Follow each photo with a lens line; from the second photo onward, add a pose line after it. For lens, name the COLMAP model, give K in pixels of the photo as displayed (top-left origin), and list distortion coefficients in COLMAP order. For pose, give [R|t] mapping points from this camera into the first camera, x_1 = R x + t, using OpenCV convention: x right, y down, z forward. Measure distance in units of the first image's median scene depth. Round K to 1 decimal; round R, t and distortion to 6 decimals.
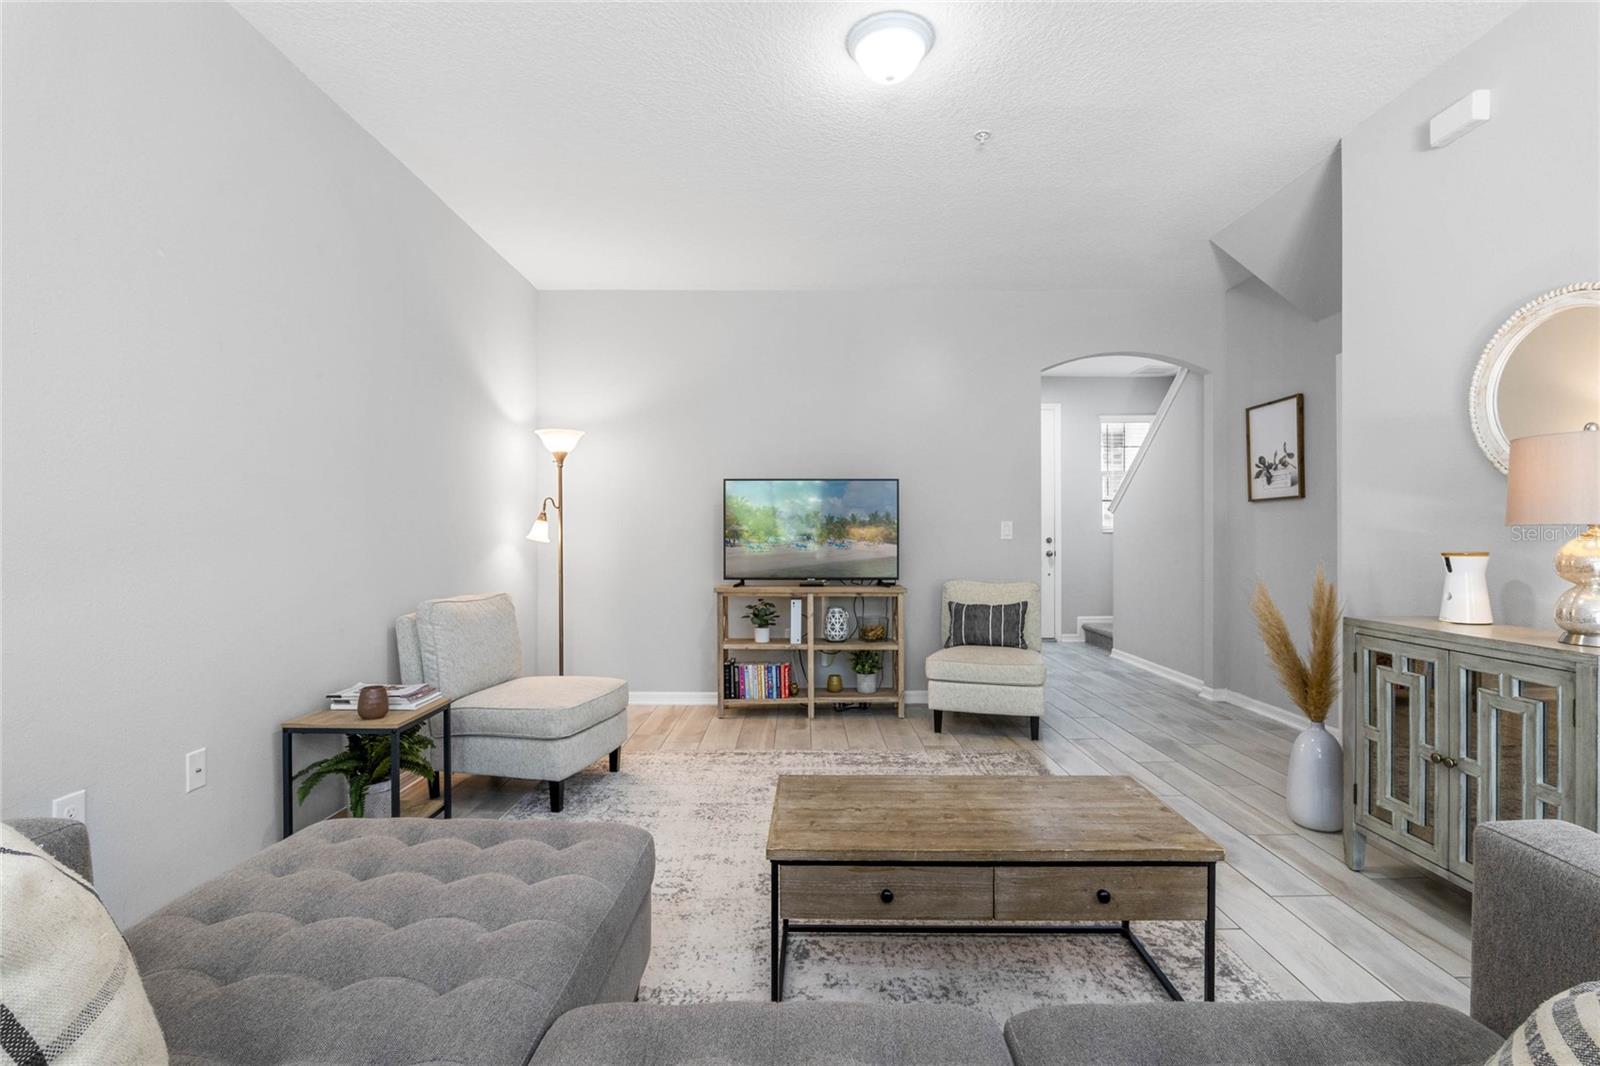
lens RADIAL K [[740.2, 0, 805.2], [0, 740.2, 537.4], [0, 0, 1]] dist [-0.024395, 0.006358]
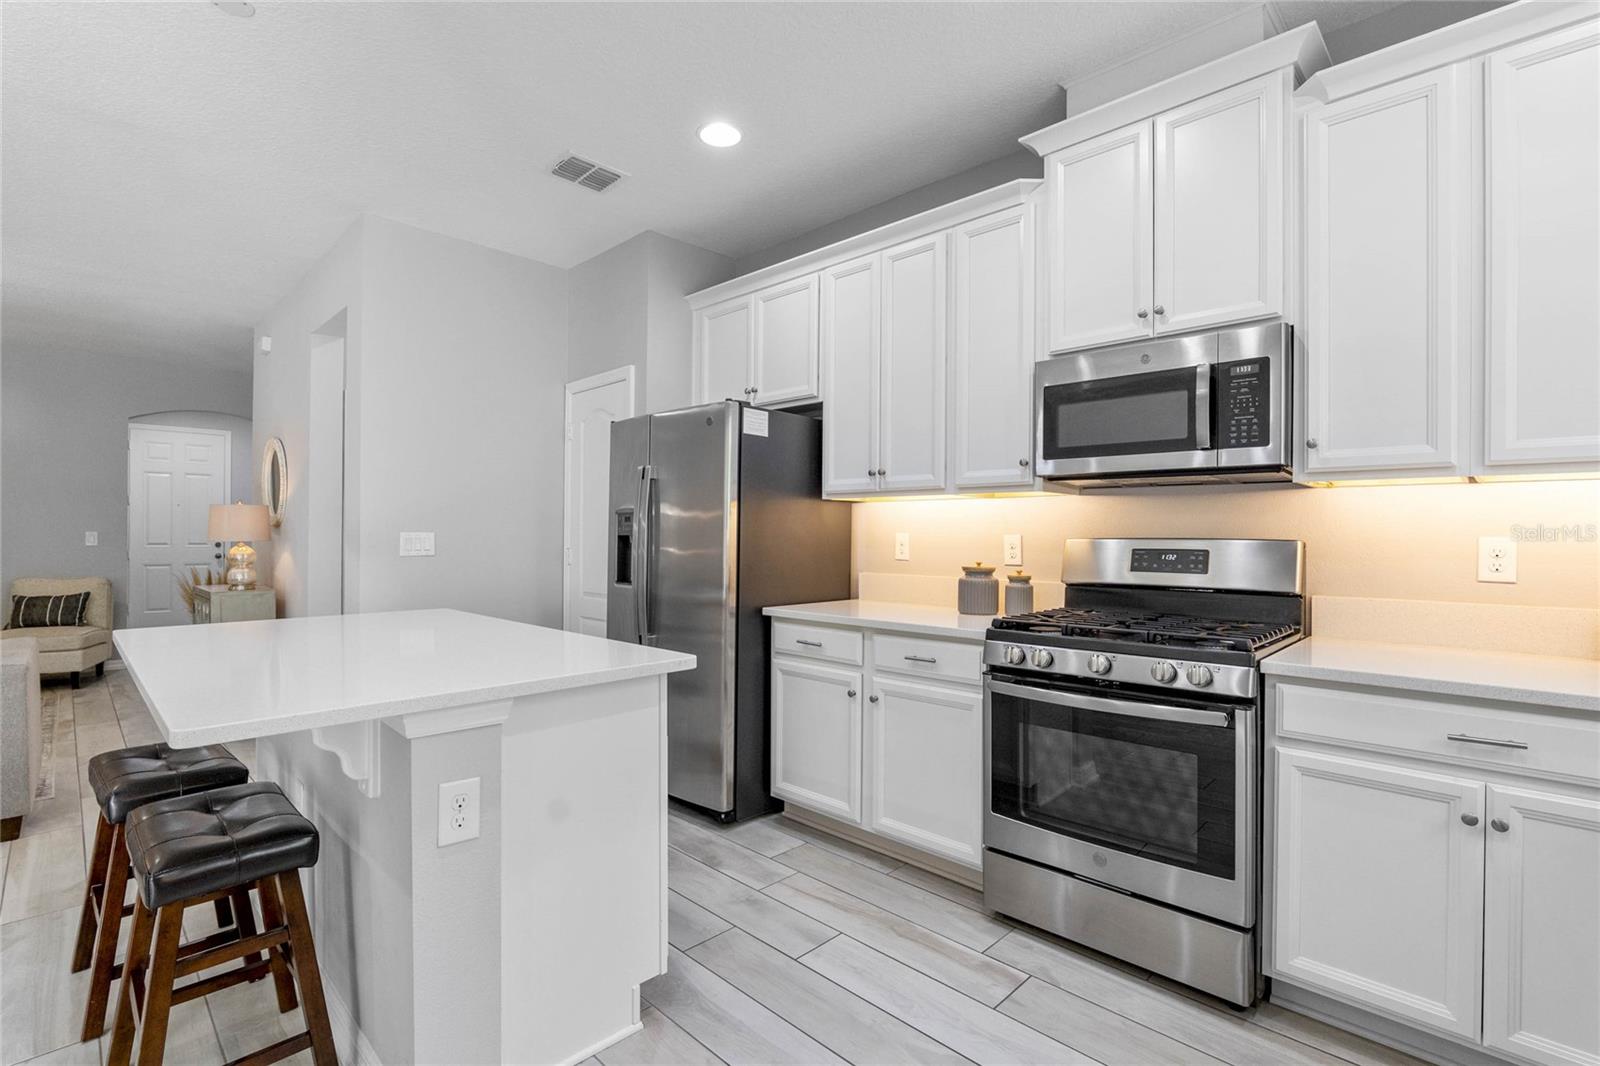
lens RADIAL K [[740.2, 0, 794.7], [0, 740.2, 527.3], [0, 0, 1]] dist [-0.024395, 0.006358]
pose [[0.707503, 0.009595, 0.706645, 0.278838], [0.001118, 0.999891, -0.014695, -0.011200], [-0.706709, 0.011187, 0.707416, -0.890802]]
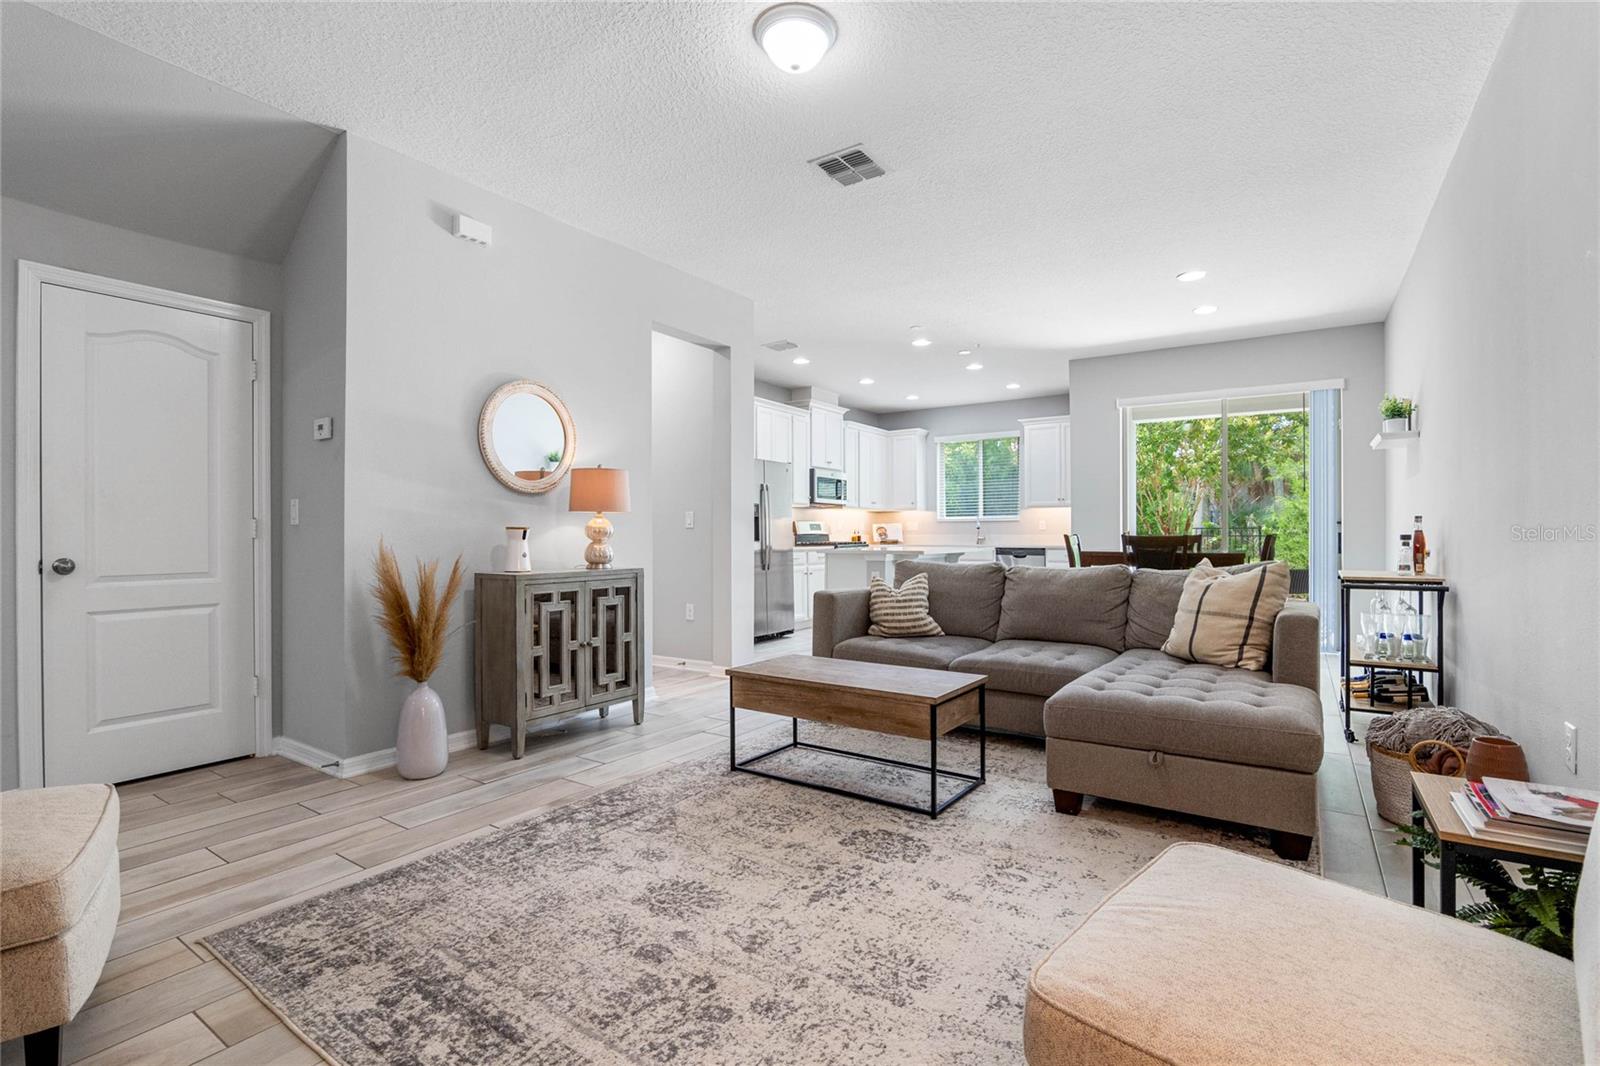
lens RADIAL K [[740.2, 0, 804.1], [0, 740.2, 531.6], [0, 0, 1]] dist [-0.024395, 0.006358]
pose [[-0.827021, 0.006525, 0.562133, -0.269403], [0.007940, 0.999968, 0.000075, 0.018546], [-0.562115, 0.004525, -0.827047, 1.045713]]
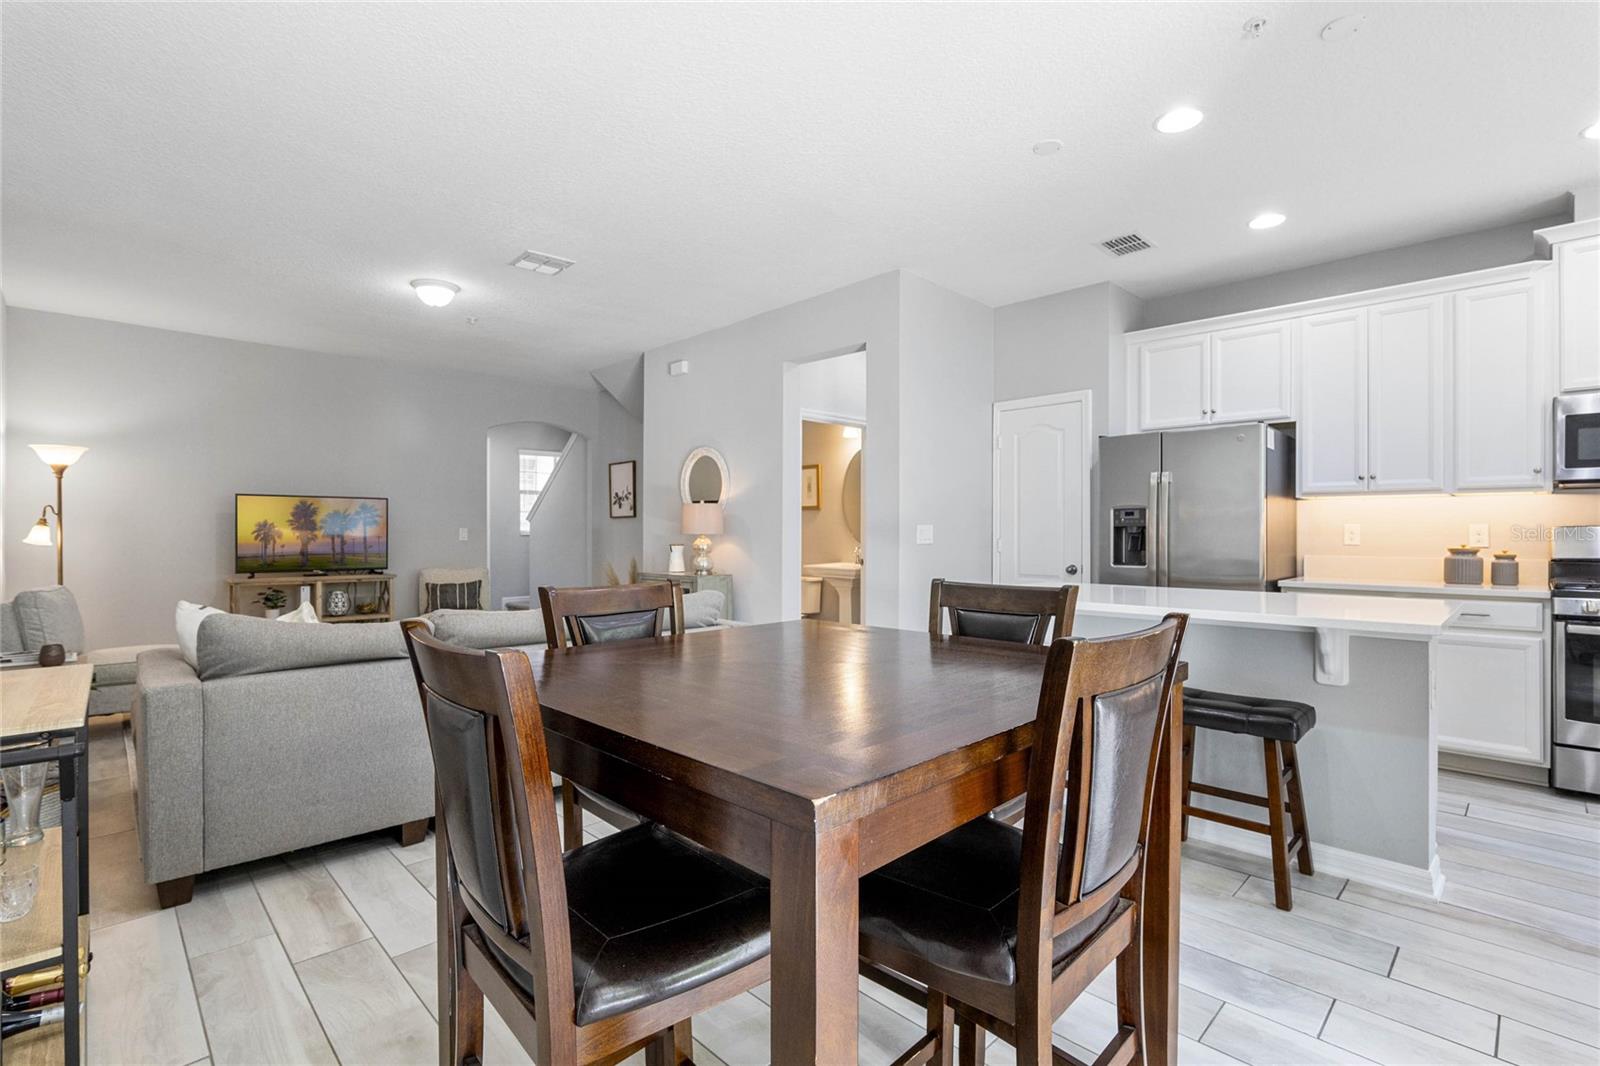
lens RADIAL K [[740.2, 0, 804.7], [0, 740.2, 532.4], [0, 0, 1]] dist [-0.024395, 0.006358]
pose [[0.717701, 0.001517, 0.696350, -0.303035], [0.003618, 0.999976, -0.005907, -0.002127], [-0.696342, 0.006758, 0.717678, -0.614287]]
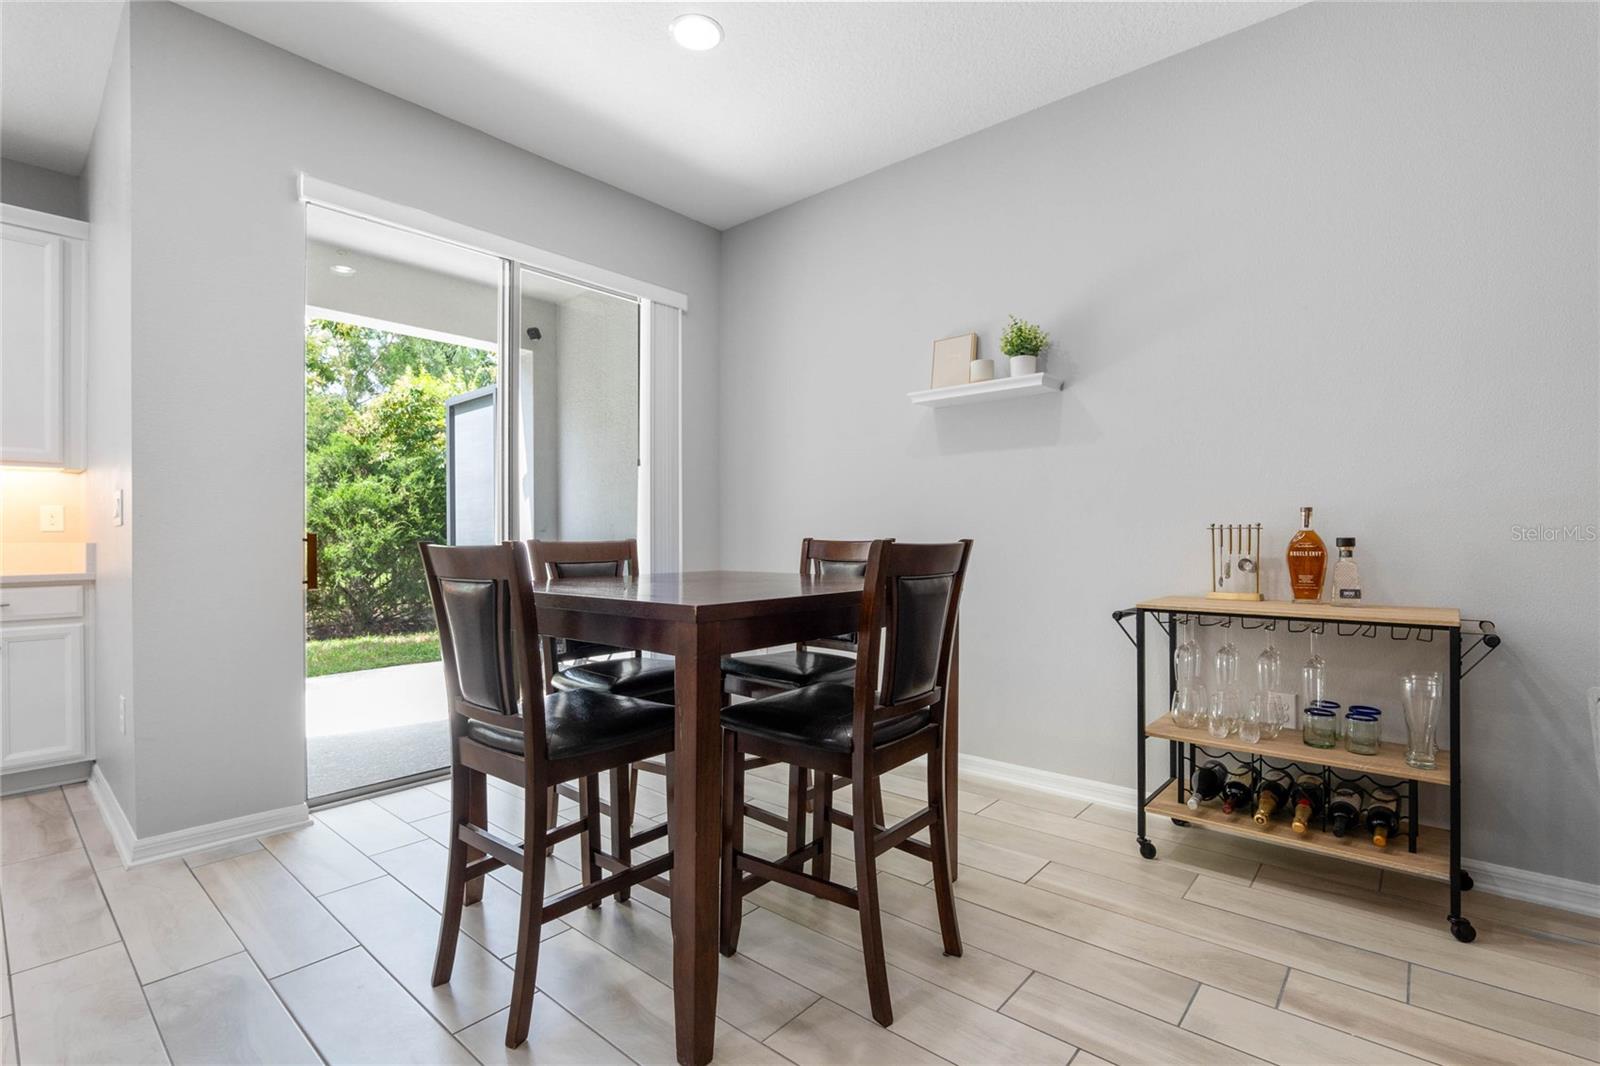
lens RADIAL K [[740.2, 0, 803.6], [0, 740.2, 531.9], [0, 0, 1]] dist [-0.024395, 0.006358]
pose [[-0.659304, 0.002526, -0.751872, 0.258214], [0.001741, 0.999997, 0.001833, 0.021938], [0.751874, -0.000101, -0.659307, -0.007469]]
